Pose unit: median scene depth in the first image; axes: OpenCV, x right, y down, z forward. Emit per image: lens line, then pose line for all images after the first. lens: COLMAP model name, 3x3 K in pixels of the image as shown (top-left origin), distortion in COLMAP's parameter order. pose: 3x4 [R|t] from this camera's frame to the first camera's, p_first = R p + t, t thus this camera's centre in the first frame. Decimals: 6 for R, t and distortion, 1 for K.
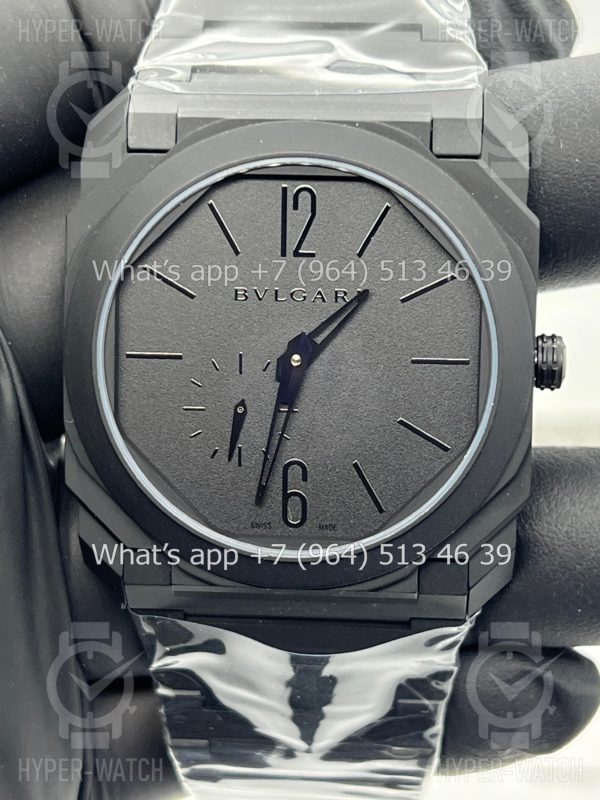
lens RADIAL K [[2214.1, 0, 300.0], [0, 2214.1, 400.0], [0, 0, 1]] dist [0.158182, 0.253495]
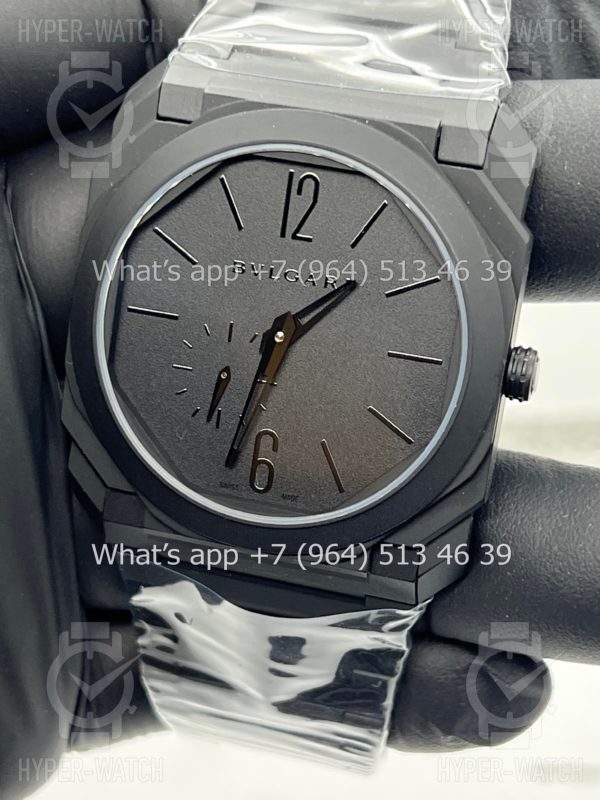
lens RADIAL K [[2214.1, 0, 300.0], [0, 2214.1, 400.0], [0, 0, 1]] dist [0.158182, 0.253495]
pose [[0.974716, 0.149587, -0.165988, 0.185283], [-0.143278, 0.988448, 0.049420, -0.041396], [0.171463, -0.024388, 0.984889, -0.035130]]
